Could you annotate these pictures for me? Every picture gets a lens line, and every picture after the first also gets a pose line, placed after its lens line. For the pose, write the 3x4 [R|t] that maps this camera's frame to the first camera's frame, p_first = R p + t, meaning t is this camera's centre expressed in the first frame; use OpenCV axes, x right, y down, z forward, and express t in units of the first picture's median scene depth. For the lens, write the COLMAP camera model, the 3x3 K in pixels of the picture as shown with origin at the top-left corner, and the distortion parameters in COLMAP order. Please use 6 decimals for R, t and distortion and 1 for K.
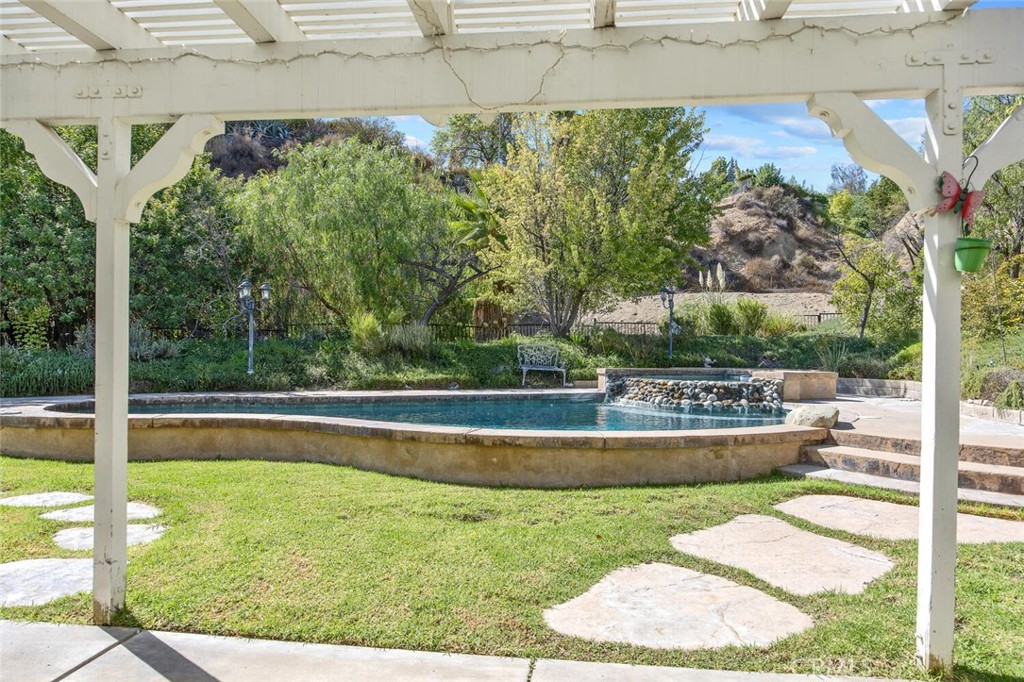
lens RADIAL K [[612.9, 0, 522.0], [0, 612.9, 359.6], [0, 0, 1]] dist [-0.012308, 0.001305]
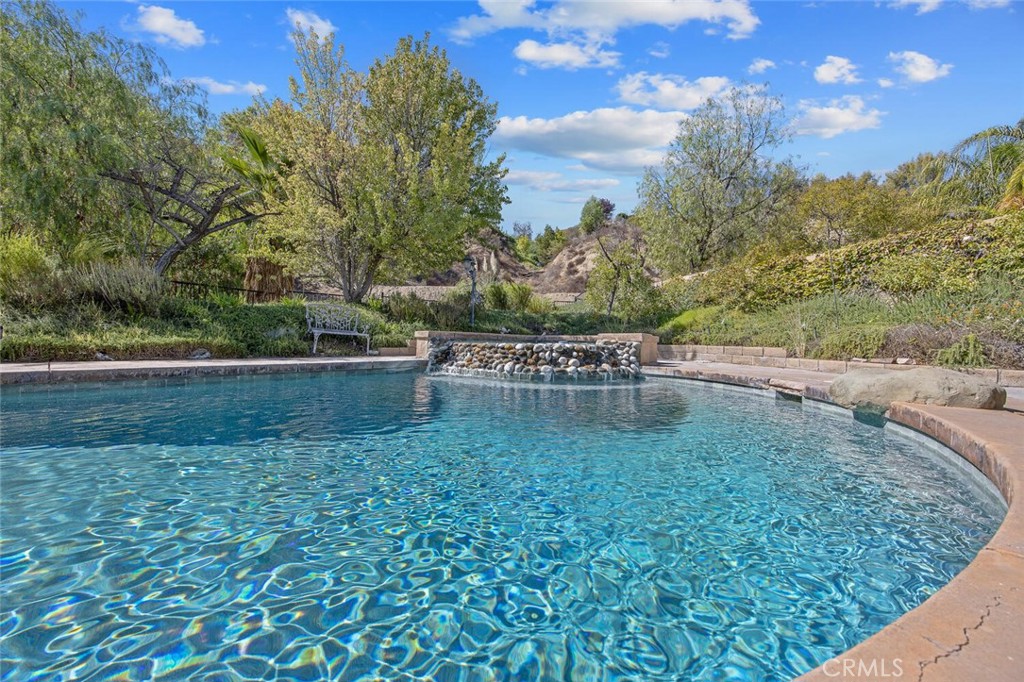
lens RADIAL K [[401.2, 0, 520.0], [0, 401.2, 345.7], [0, 0, 1]] dist [-0.000208, 0.000111]
pose [[0.872383, 0.001971, 0.488819, -0.021266], [-0.007105, 0.999937, 0.008648, 0.028639], [-0.488771, -0.011018, 0.872342, 0.460418]]
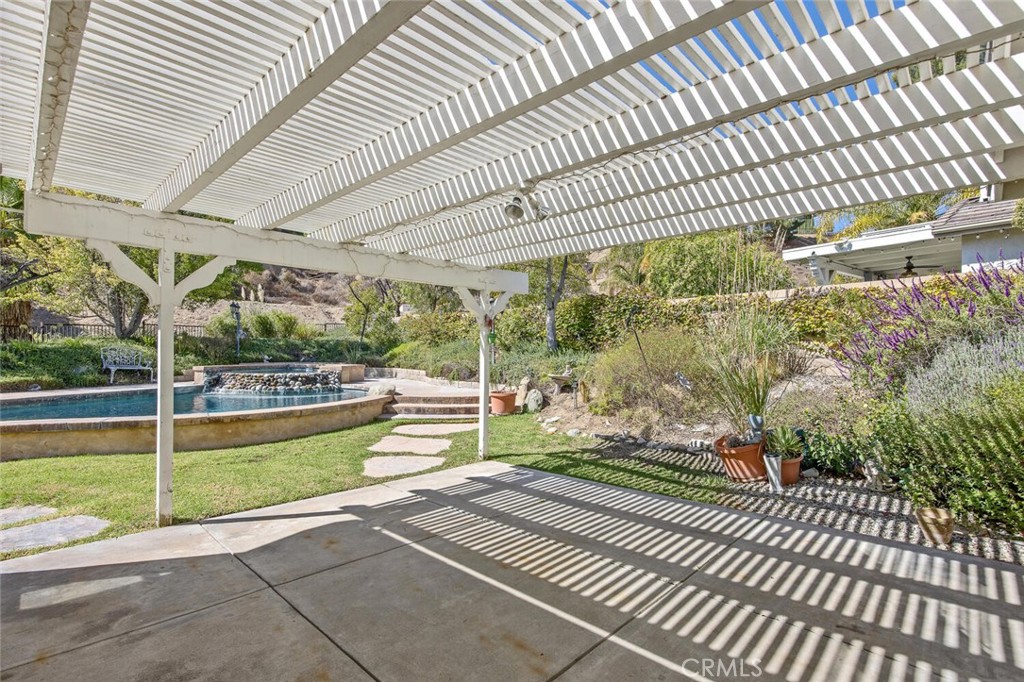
lens RADIAL K [[479.6, 0, 516.4], [0, 479.6, 351.0], [0, 0, 1]] dist [-0.005930, -0.002134]
pose [[0.618487, -0.006627, 0.785767, -0.250674], [0.004629, 0.999978, 0.004790, -0.020216], [-0.785781, 0.000675, 0.618504, -0.153829]]
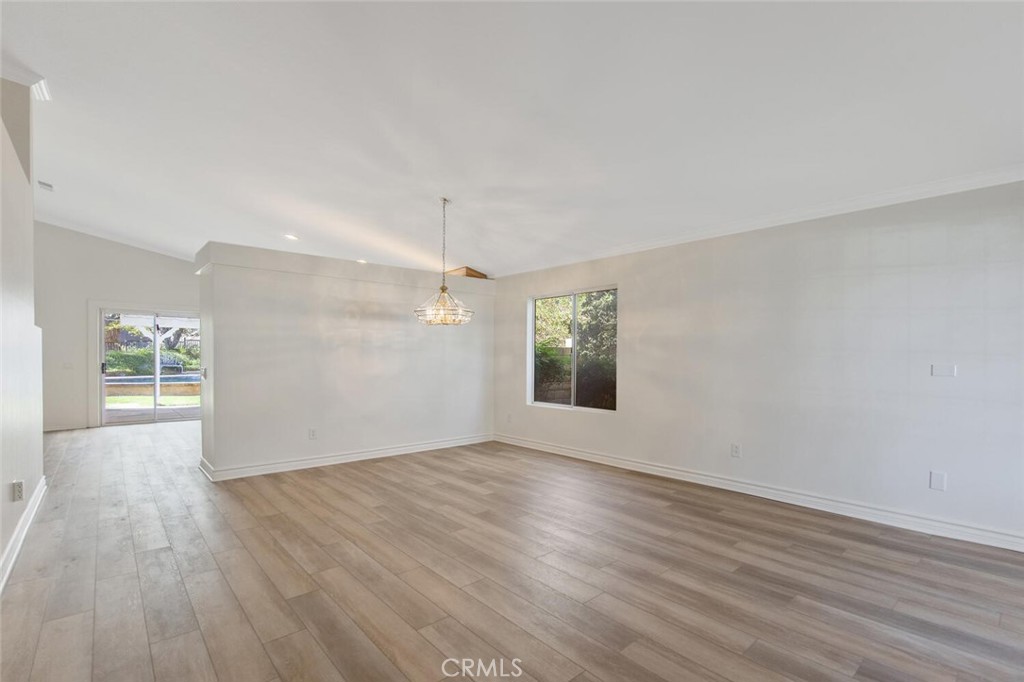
lens RADIAL K [[467.8, 0, 518.4], [0, 467.8, 362.1], [0, 0, 1]] dist [-0.019097, 0.003420]
pose [[0.681924, -0.012142, 0.731322, -0.358274], [-0.003888, 0.999788, 0.020224, -0.040155], [-0.731413, -0.016635, 0.681732, -1.114293]]
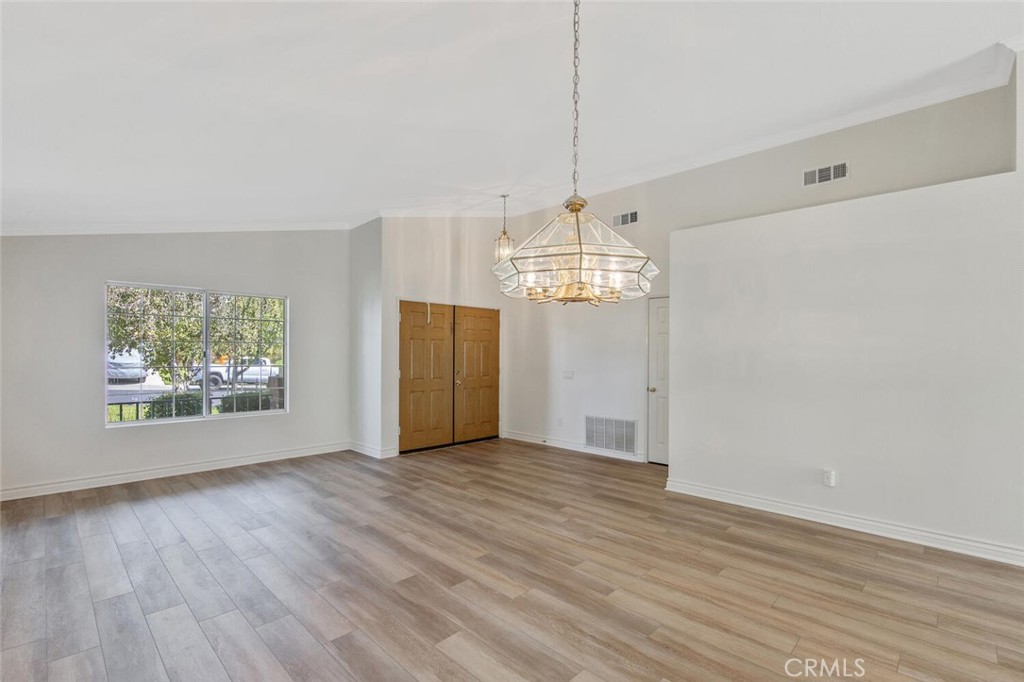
lens RADIAL K [[467.8, 0, 520.8], [0, 467.8, 342.3], [0, 0, 1]] dist [-0.019097, 0.003420]
pose [[-0.619903, -0.025954, -0.784249, 1.425506], [-0.002679, 0.999517, -0.030961, -0.069029], [0.784674, -0.017092, -0.619673, 0.775312]]
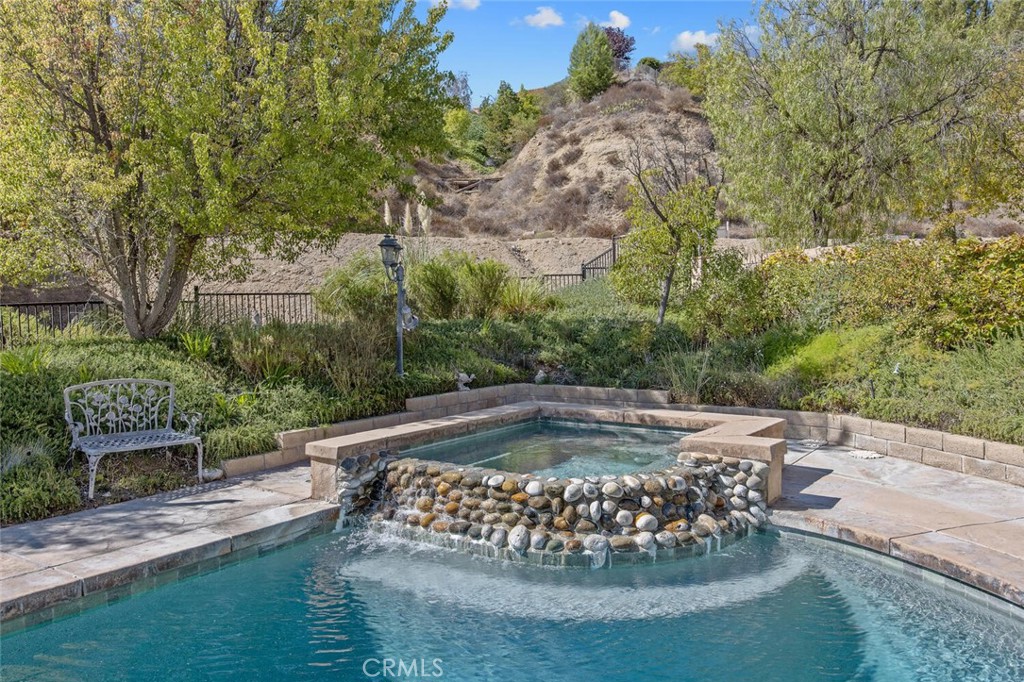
lens RADIAL K [[795.7, 0, 526.1], [0, 795.7, 342.2], [0, 0, 1]] dist [-0.004603, -0.002876]
pose [[0.822172, -0.048105, 0.567202, -0.054676], [0.025884, 0.998552, 0.047168, -0.075435], [-0.568650, -0.024099, 0.822227, 0.496404]]
